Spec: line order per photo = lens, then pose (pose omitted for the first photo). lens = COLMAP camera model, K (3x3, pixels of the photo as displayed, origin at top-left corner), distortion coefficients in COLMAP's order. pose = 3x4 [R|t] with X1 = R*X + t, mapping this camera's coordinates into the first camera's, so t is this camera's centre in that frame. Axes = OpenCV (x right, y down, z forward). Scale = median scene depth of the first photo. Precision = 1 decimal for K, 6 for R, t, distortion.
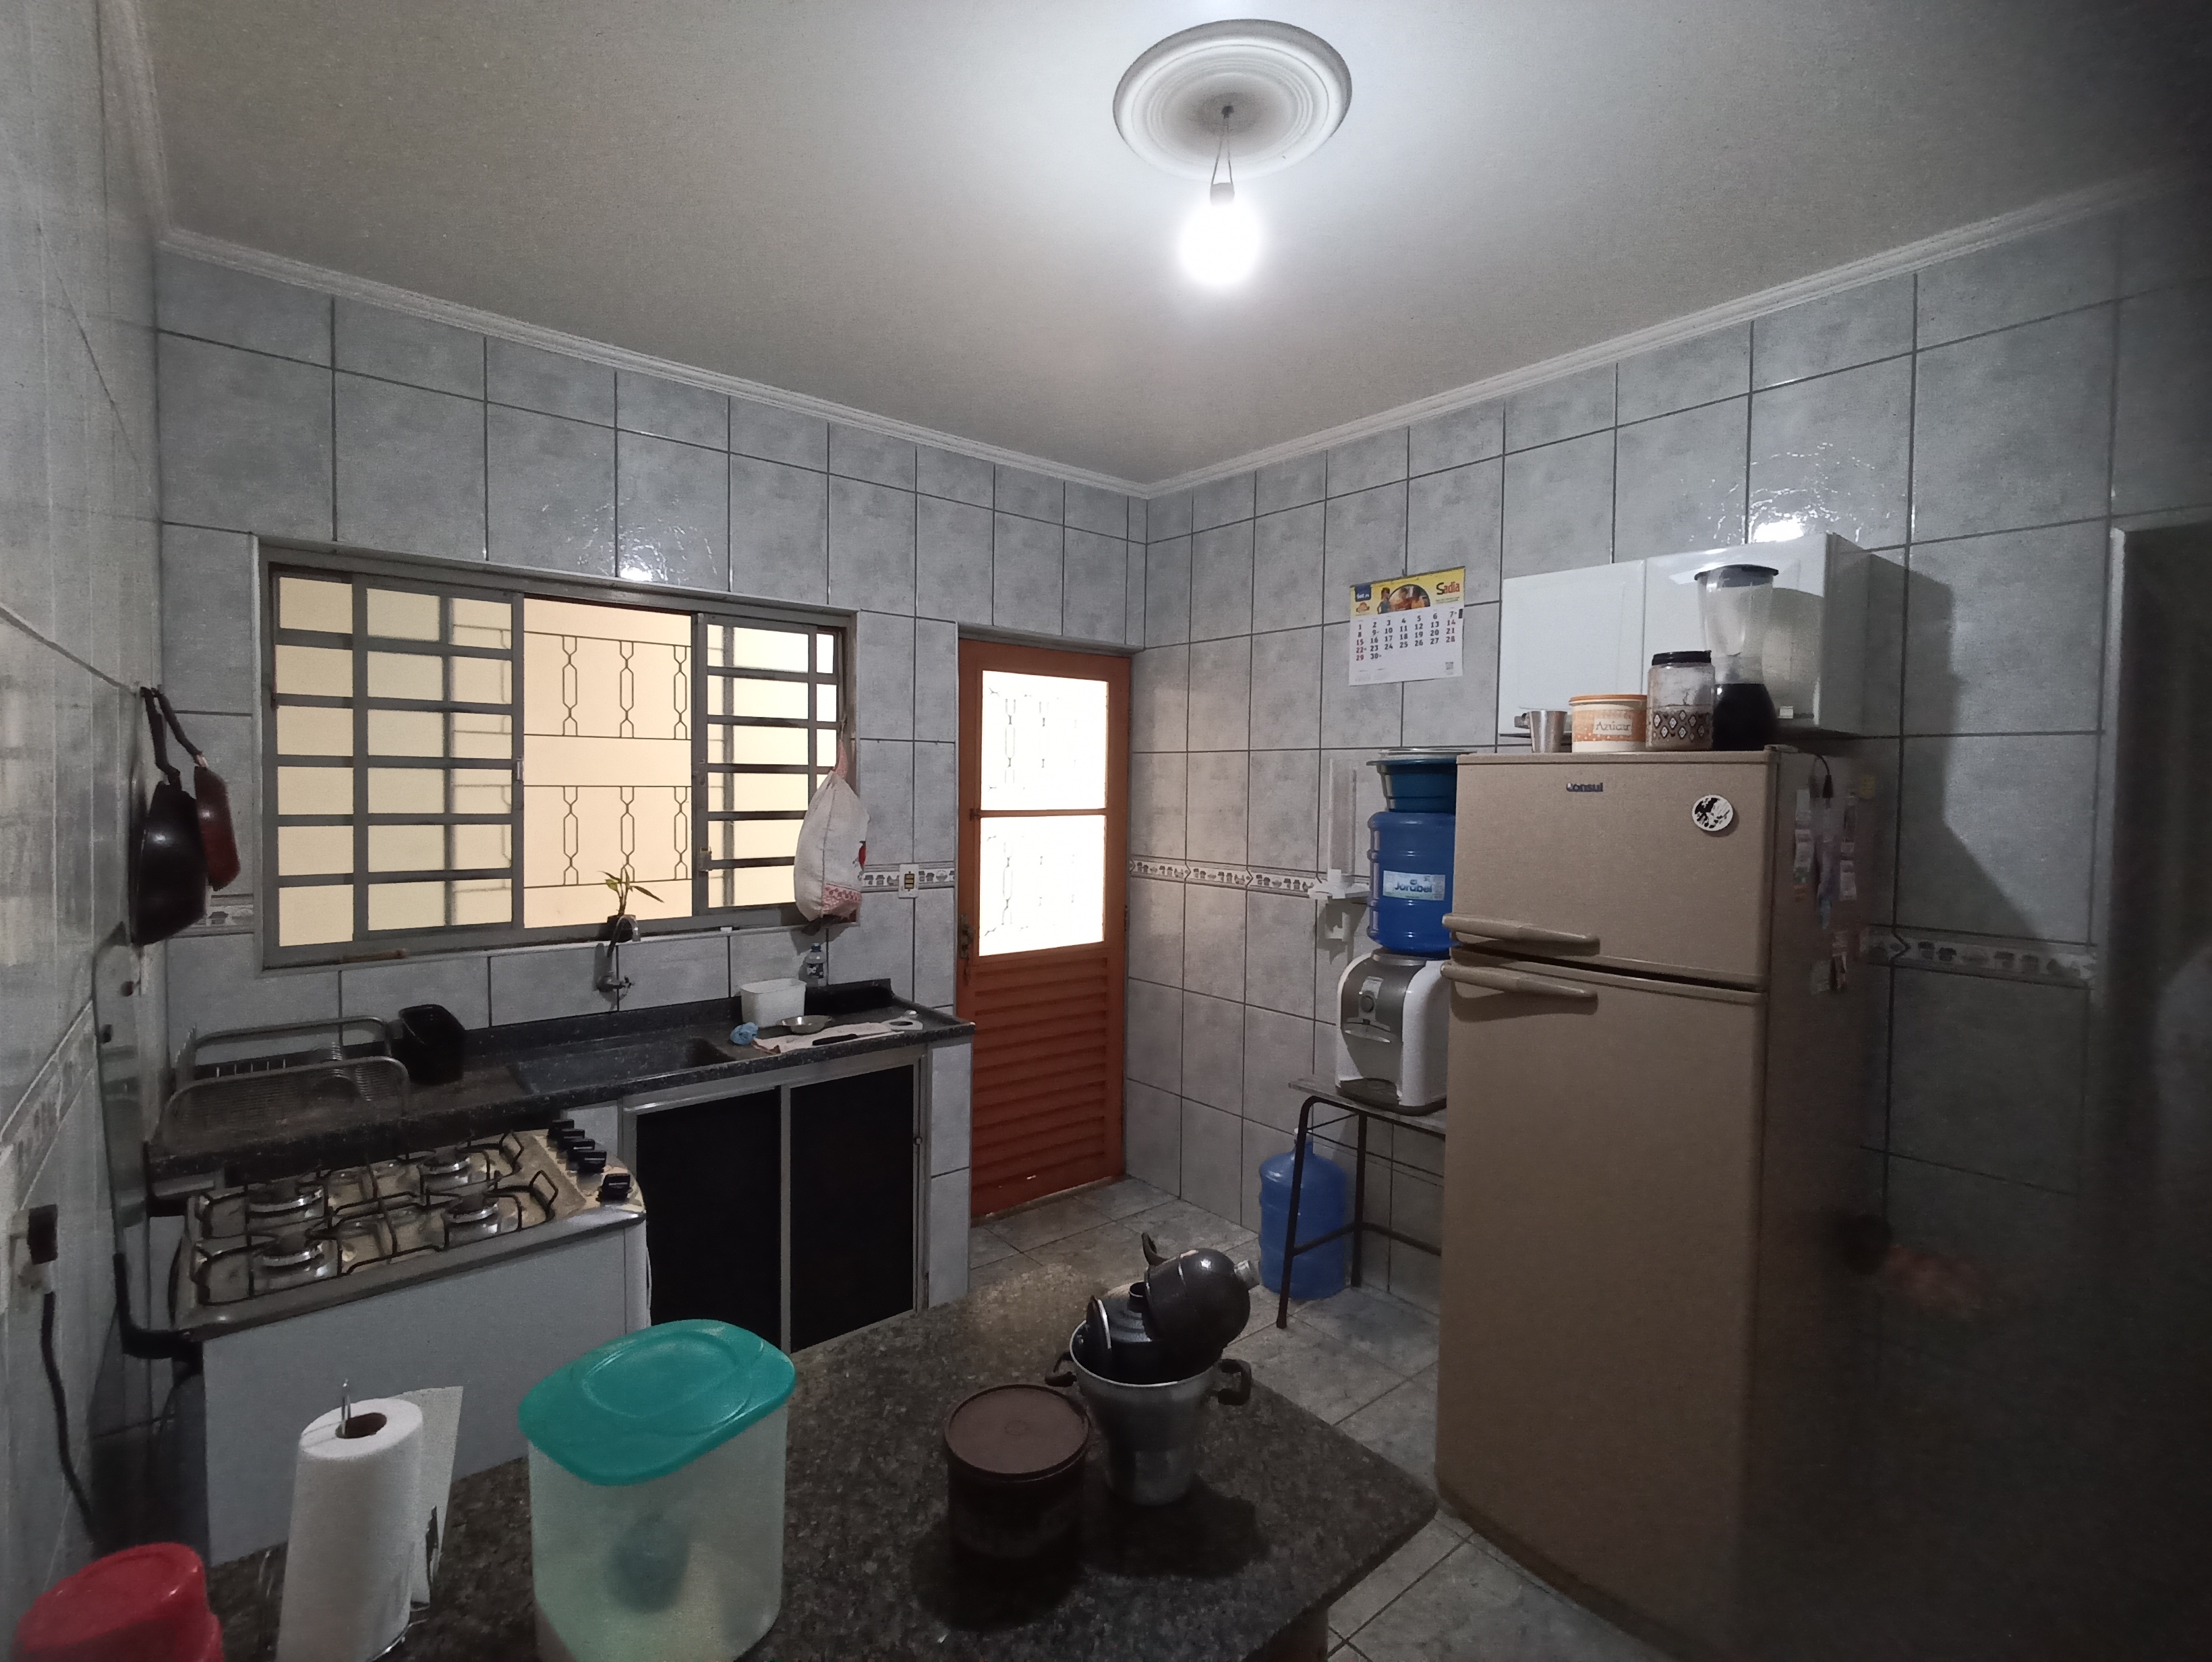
lens RADIAL K [[1013.4, 0, 1102.4], [0, 1013.4, 814.7], [0, 0, 1]] dist [-0.004113, -0.002516]
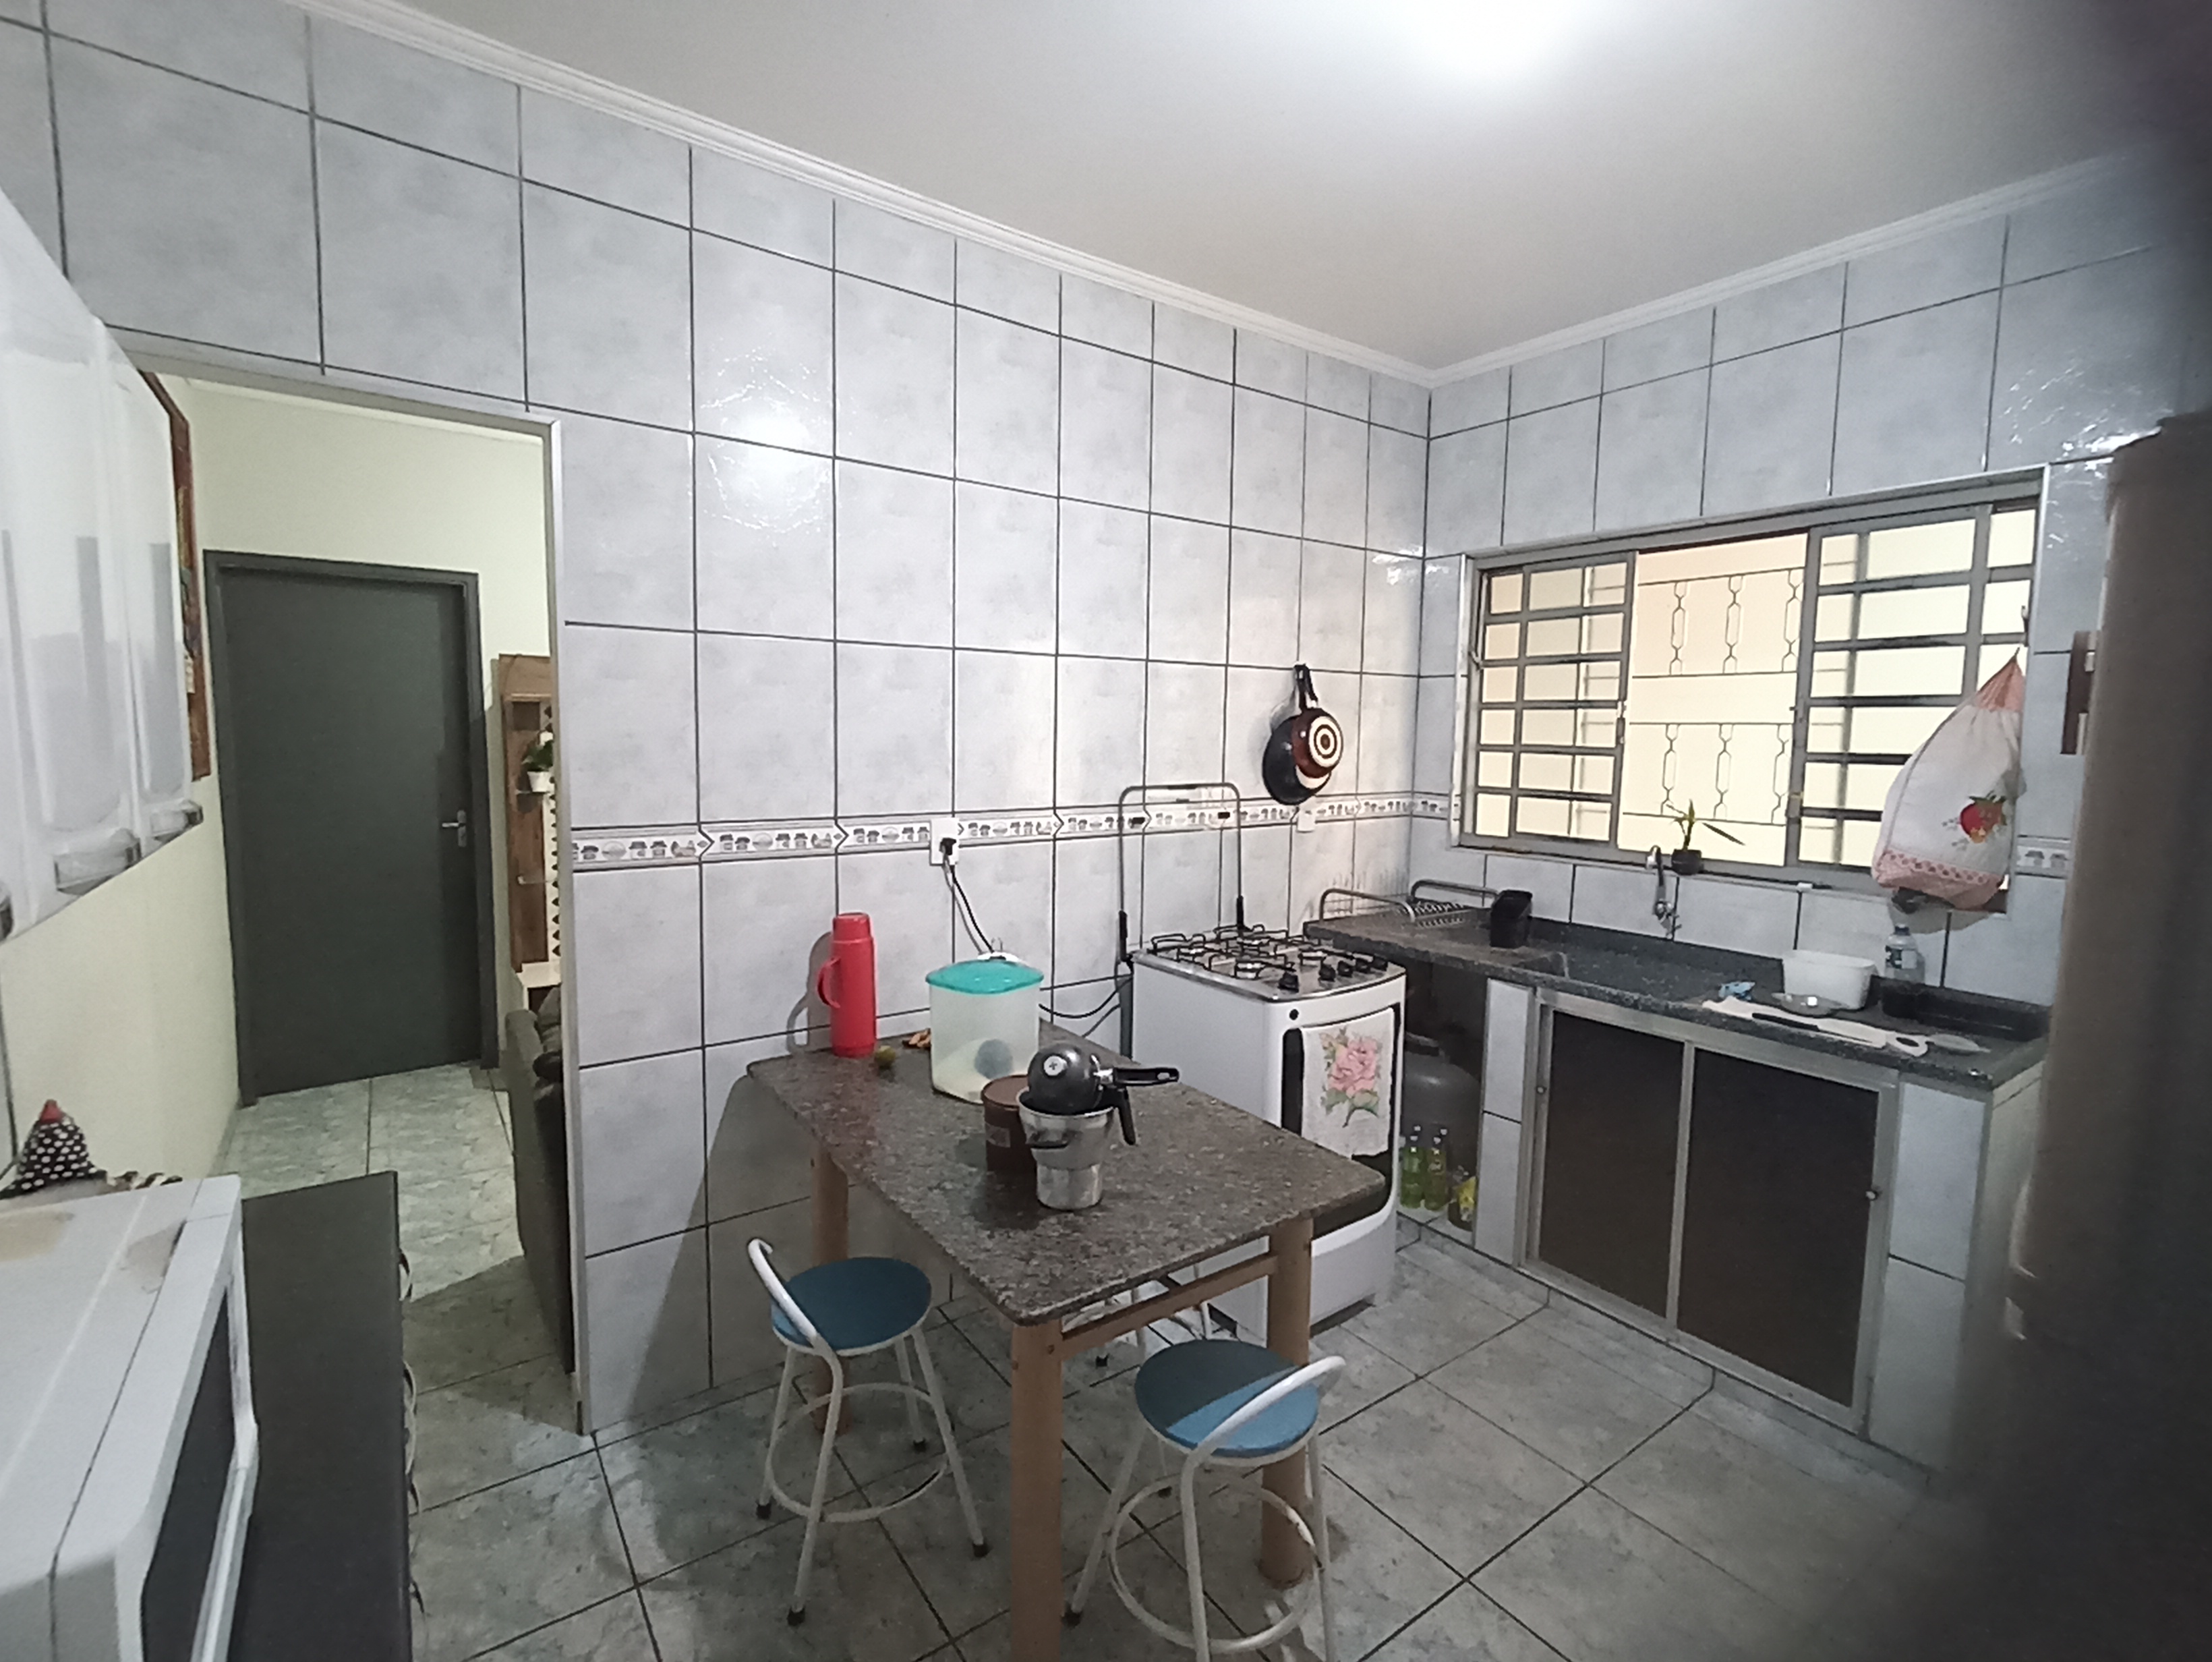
lens RADIAL K [[1013.4, 0, 1096.3], [0, 1013.4, 831.9], [0, 0, 1]] dist [-0.004113, -0.002516]
pose [[-0.080202, 0.088391, -0.992852, 0.616132], [-0.045521, 0.994696, 0.092232, 0.015164], [0.995739, 0.052592, -0.075753, 0.503445]]
